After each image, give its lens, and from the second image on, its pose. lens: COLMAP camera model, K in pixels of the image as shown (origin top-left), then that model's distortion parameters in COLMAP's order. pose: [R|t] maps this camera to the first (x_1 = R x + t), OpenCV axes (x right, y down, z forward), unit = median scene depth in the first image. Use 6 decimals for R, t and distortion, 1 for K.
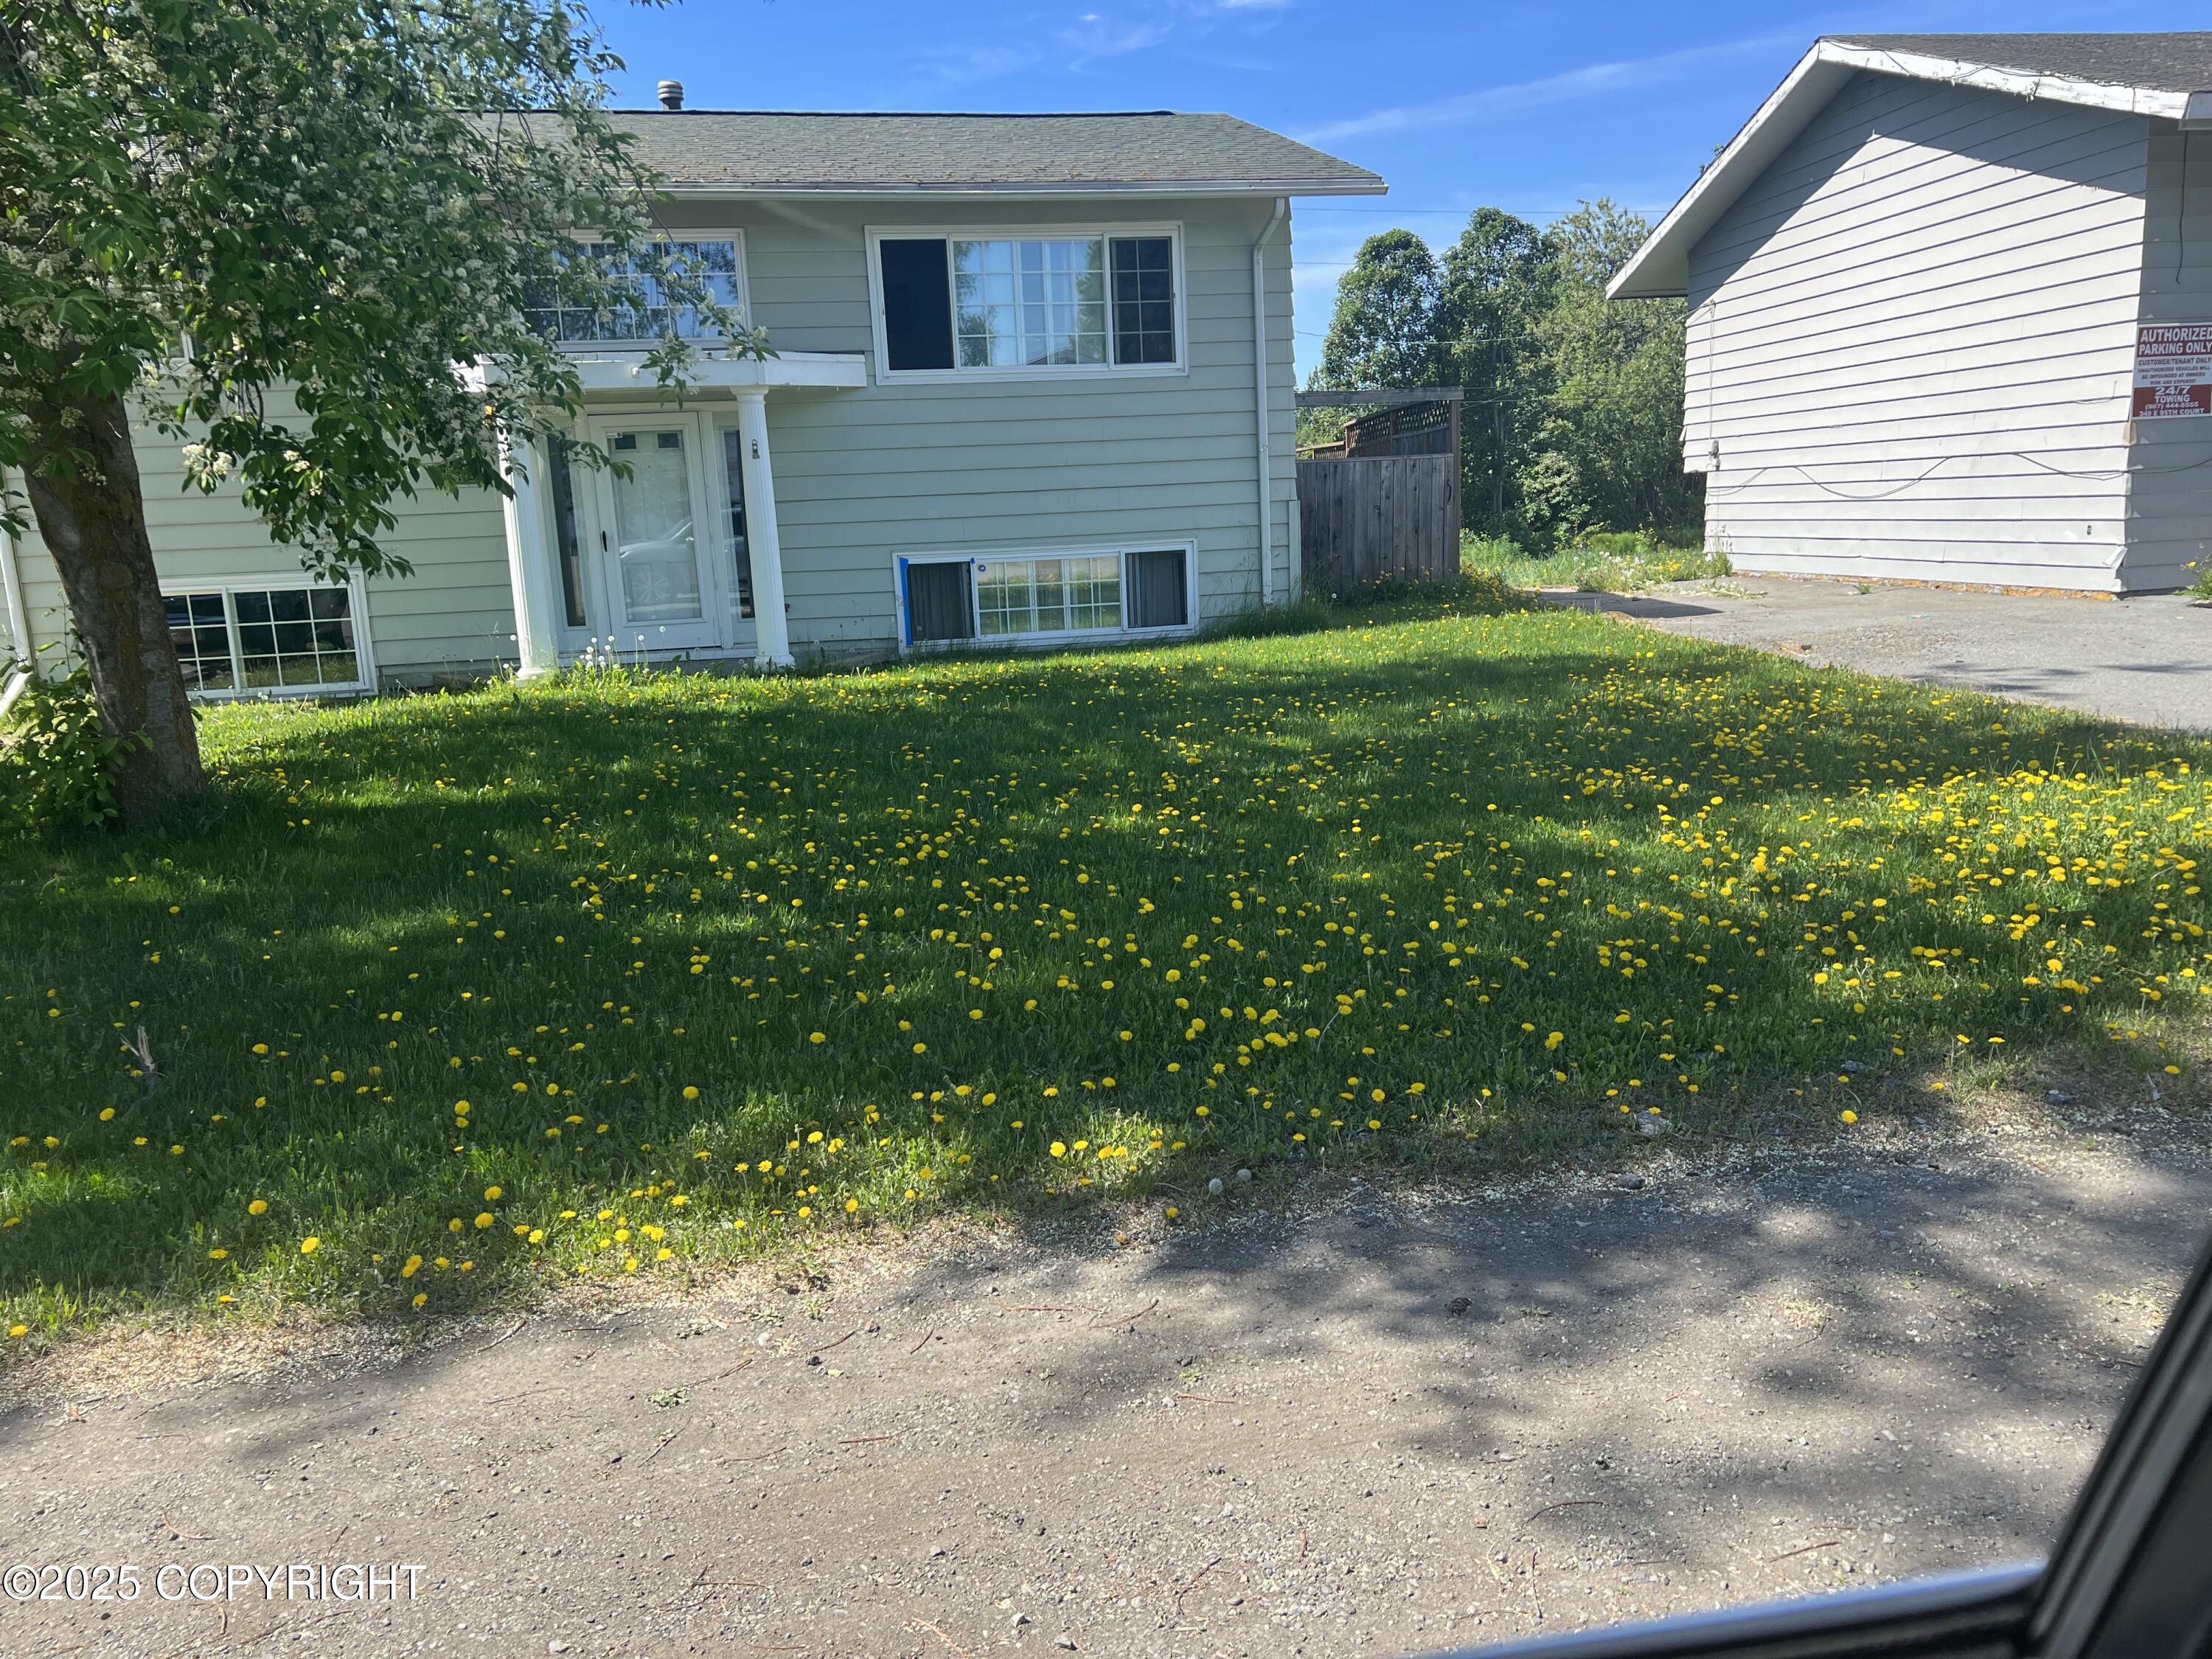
lens RADIAL K [[1679.6, 0, 1108.9], [0, 1679.6, 826.4], [0, 0, 1]] dist [0.023479, -0.012337]
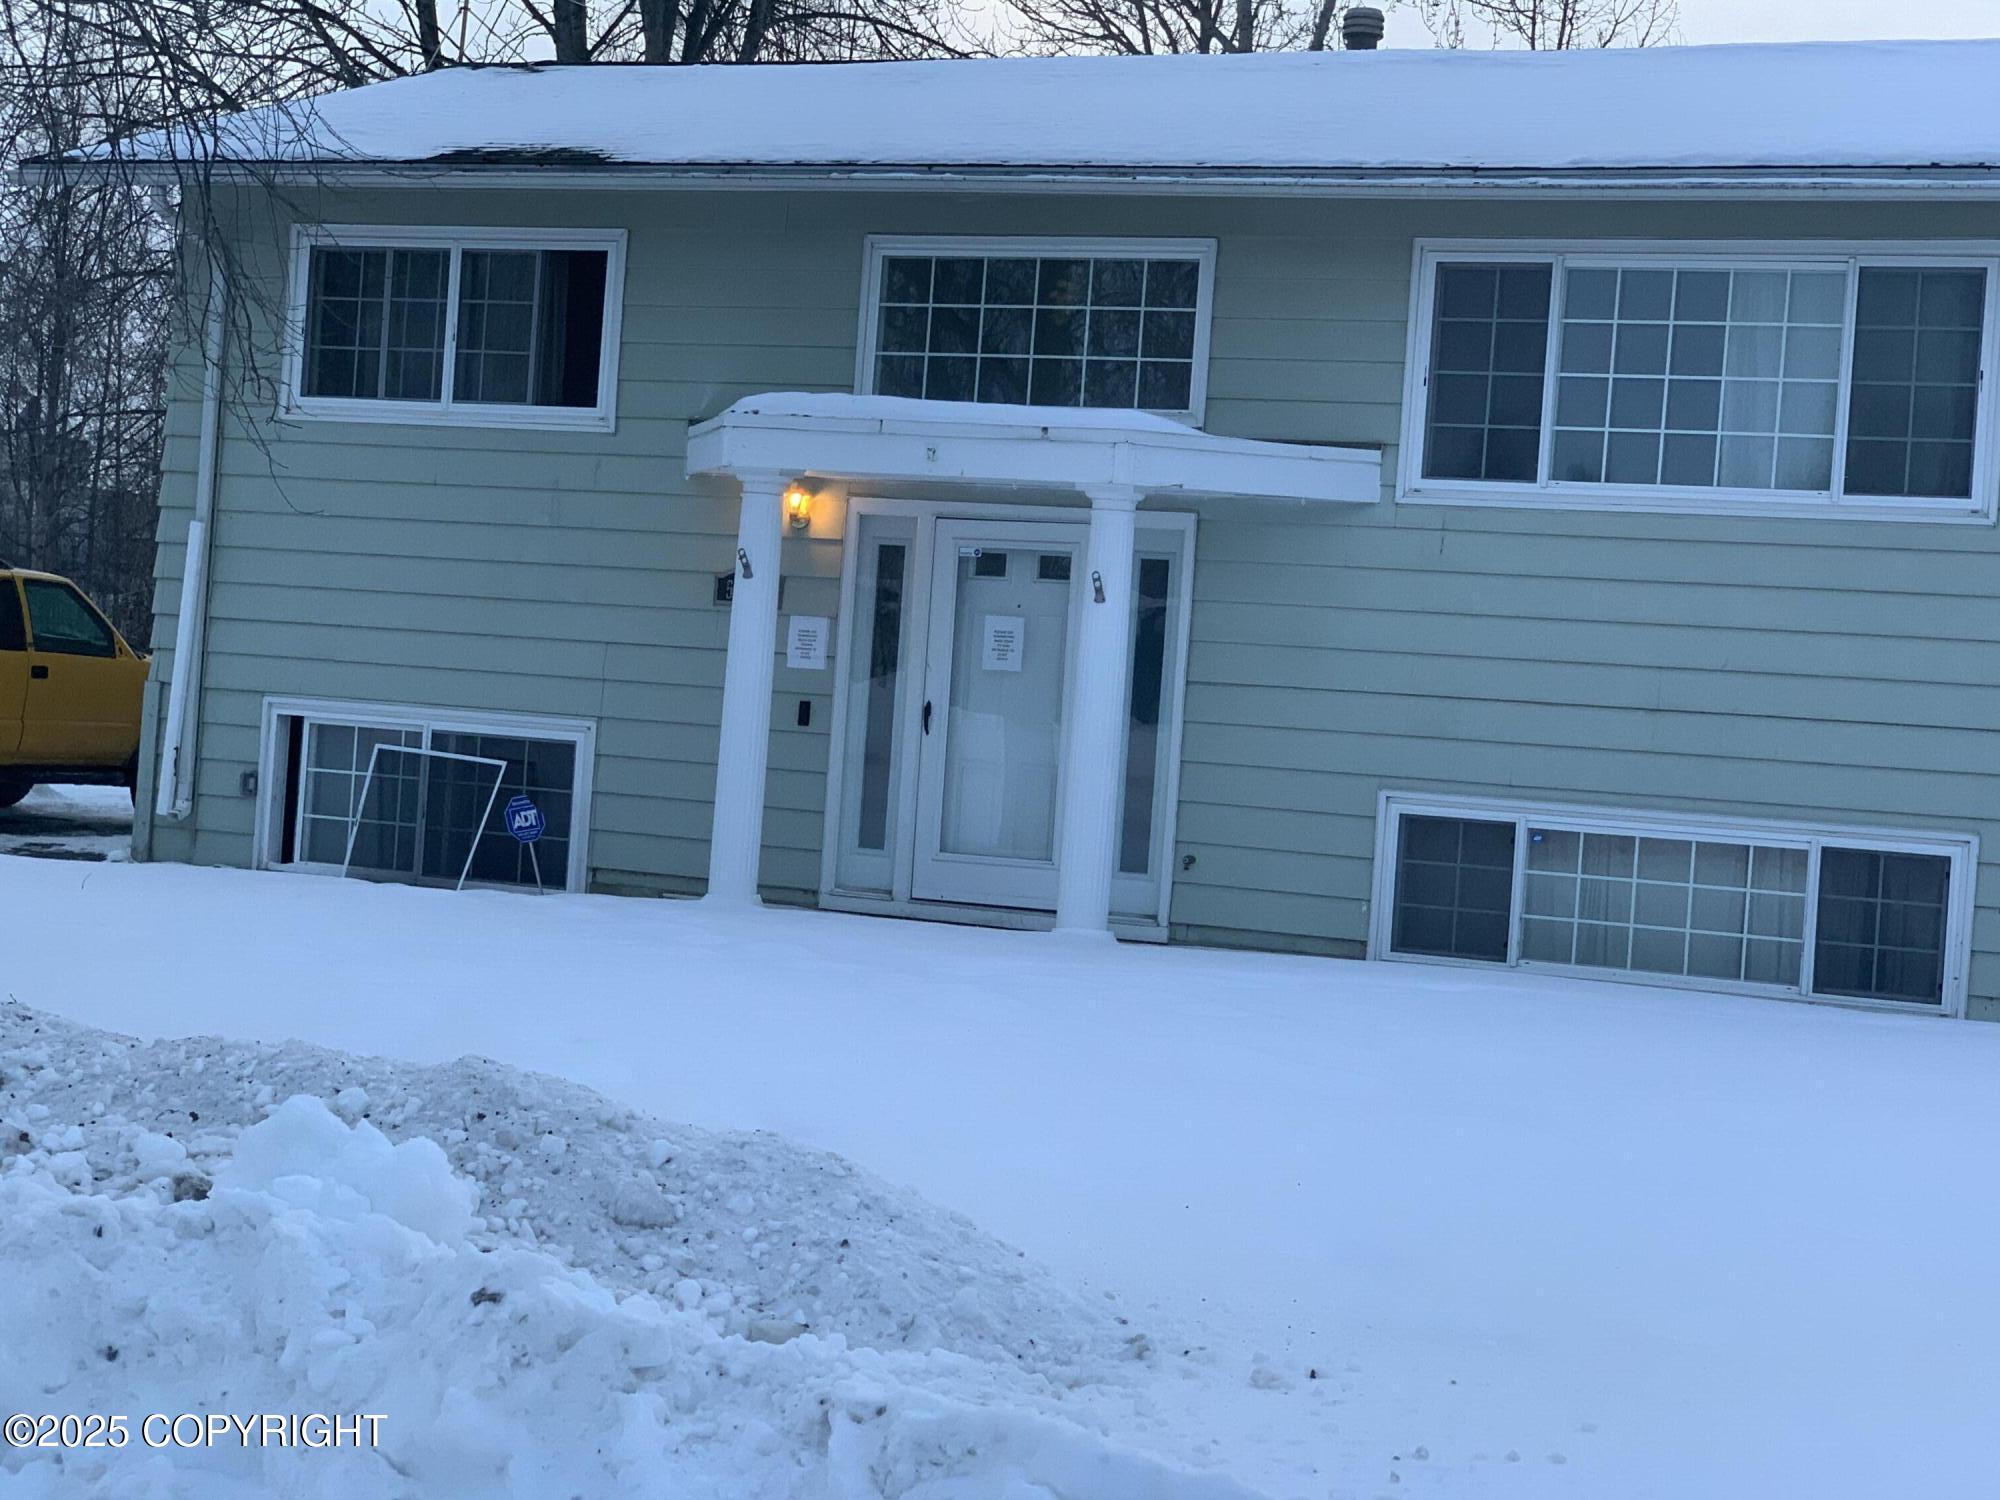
lens RADIAL K [[3147.8, 0, 999.9], [0, 3147.8, 748.5], [0, 0, 1]] dist [-0.007148, 0.012902]
pose [[0.828774, 0.106374, -0.549380, 0.346300], [-0.204203, 0.971554, -0.119935, -0.024936], [0.520994, 0.211584, 0.826921, 0.063179]]
